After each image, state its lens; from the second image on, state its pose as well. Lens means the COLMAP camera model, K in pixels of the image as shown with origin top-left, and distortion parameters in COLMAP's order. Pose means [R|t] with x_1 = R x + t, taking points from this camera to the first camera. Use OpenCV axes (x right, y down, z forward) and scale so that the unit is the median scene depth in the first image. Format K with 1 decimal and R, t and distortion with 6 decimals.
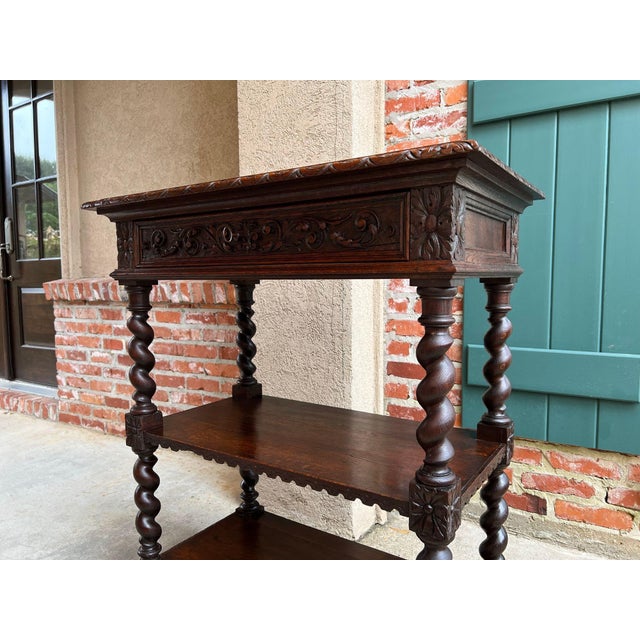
lens RADIAL K [[488.4, 0, 325.1], [0, 488.4, 323.1], [0, 0, 1]] dist [0.044100, -0.050890]
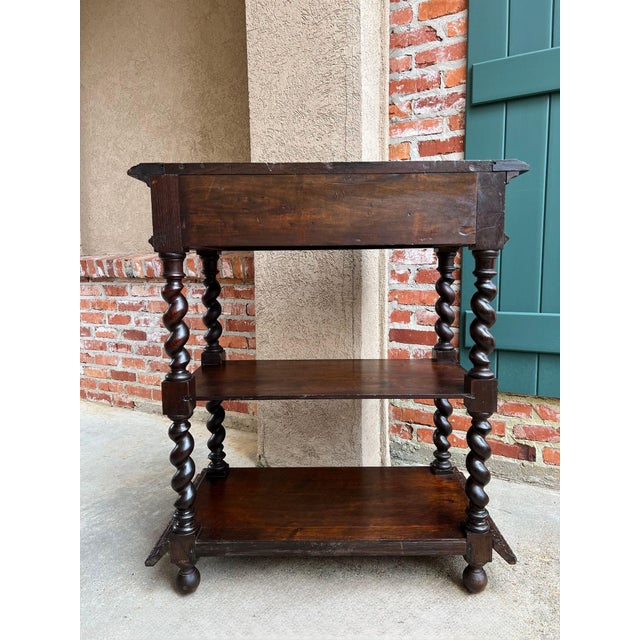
lens RADIAL K [[488.4, 0, 320.6], [0, 488.4, 326.5], [0, 0, 1]] dist [0.044100, -0.050890]
pose [[0.999045, -0.013067, 0.041695, -0.070535], [0.011267, 0.999006, 0.043119, 0.025462], [-0.042217, -0.042608, 0.998200, -0.071744]]
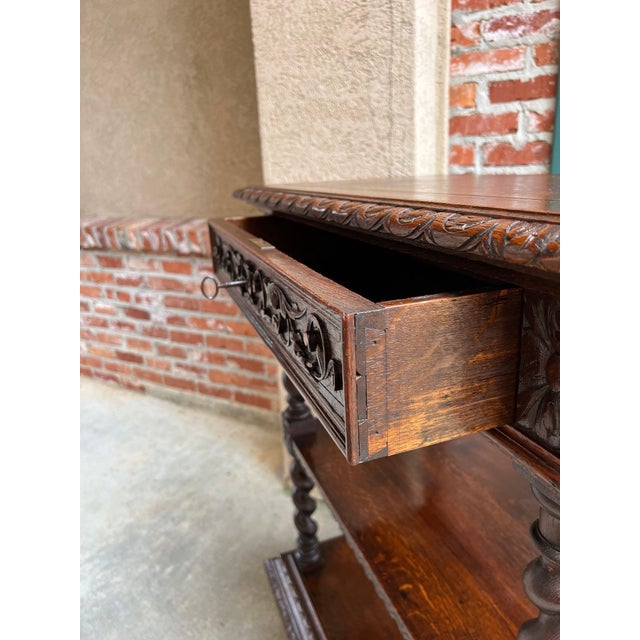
lens RADIAL K [[488.4, 0, 324.0], [0, 488.4, 319.6], [0, 0, 1]] dist [0.044100, -0.050890]
pose [[0.999128, -0.041638, 0.003120, -0.084001], [0.039994, 0.975788, 0.215032, -0.131367], [-0.011998, -0.214720, 0.976602, 0.156868]]
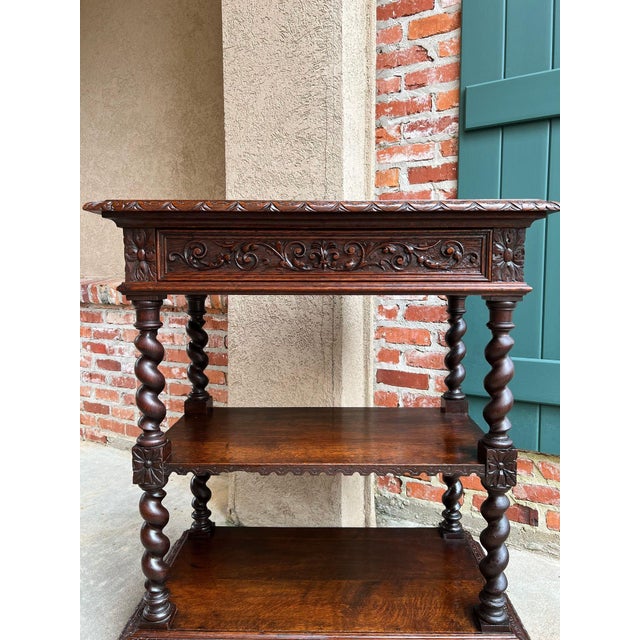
lens RADIAL K [[488.4, 0, 325.0], [0, 488.4, 317.0], [0, 0, 1]] dist [0.044100, -0.050890]
pose [[0.999367, 0.002094, 0.035527, -0.012050], [-0.002044, 0.999997, -0.001436, -0.024500], [-0.035530, 0.001362, 0.999368, 0.022481]]
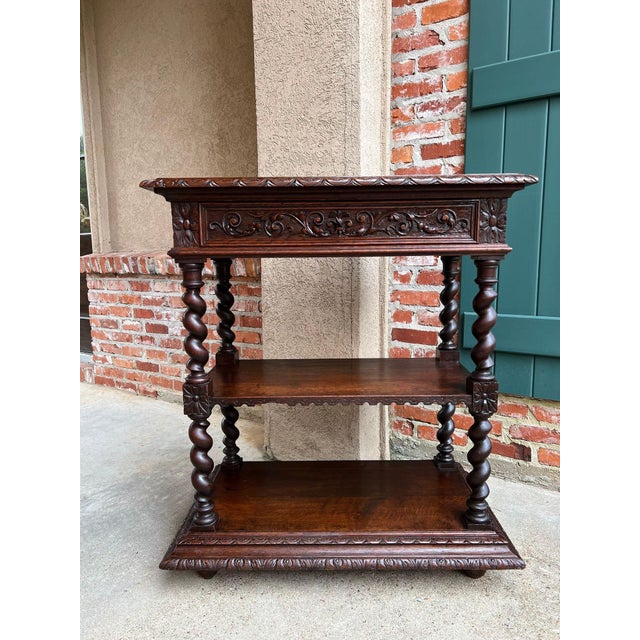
lens RADIAL K [[488.4, 0, 322.3], [0, 488.4, 326.8], [0, 0, 1]] dist [0.044100, -0.050890]
pose [[0.999490, -0.001535, -0.031897, 0.003971], [0.003674, 0.997738, 0.067122, 0.000691], [0.031722, -0.067205, 0.997235, -0.111376]]
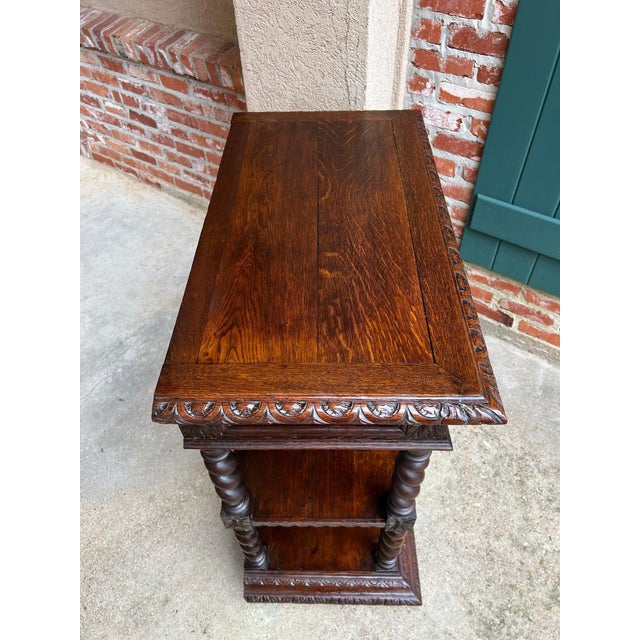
lens RADIAL K [[488.4, 0, 314.8], [0, 488.4, 324.0], [0, 0, 1]] dist [0.044100, -0.050890]
pose [[0.996096, 0.045220, -0.075809, 0.043189], [0.019335, 0.726183, 0.687230, -0.415053], [0.086128, -0.686013, 0.722474, 0.059305]]
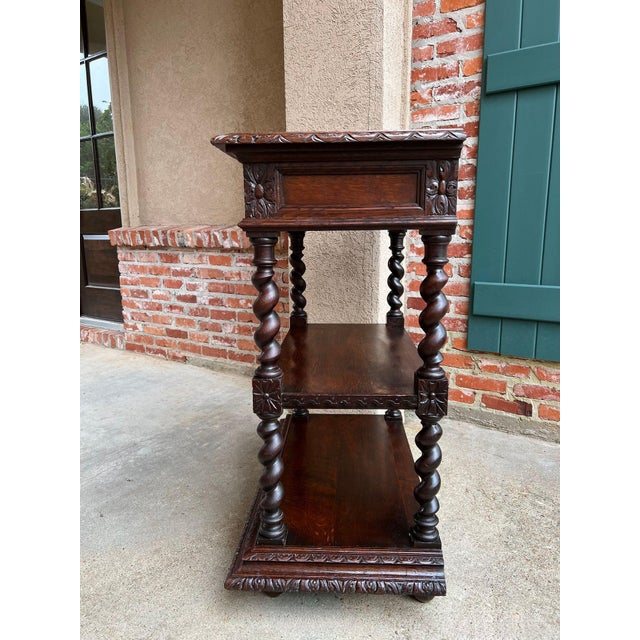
lens RADIAL K [[488.4, 0, 322.8], [0, 488.4, 326.7], [0, 0, 1]] dist [0.044100, -0.050890]
pose [[0.999011, 0.006544, -0.043987, -0.029567], [-0.001440, 0.993354, 0.115094, 0.012895], [0.044448, -0.114917, 0.992380, -0.220487]]
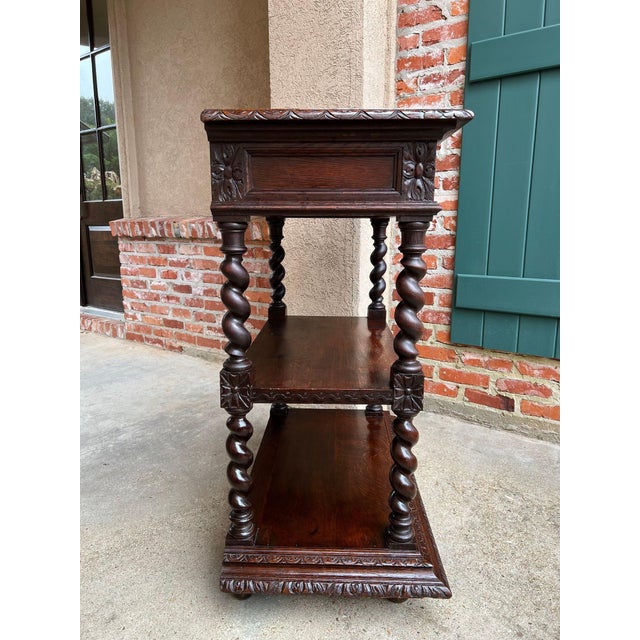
lens RADIAL K [[488.4, 0, 321.7], [0, 488.4, 325.4], [0, 0, 1]] dist [0.044100, -0.050890]
pose [[0.995898, 0.022707, -0.087590, 0.060026], [-0.011981, 0.992569, 0.121095, 0.024394], [0.089689, -0.119549, 0.988769, -0.215082]]
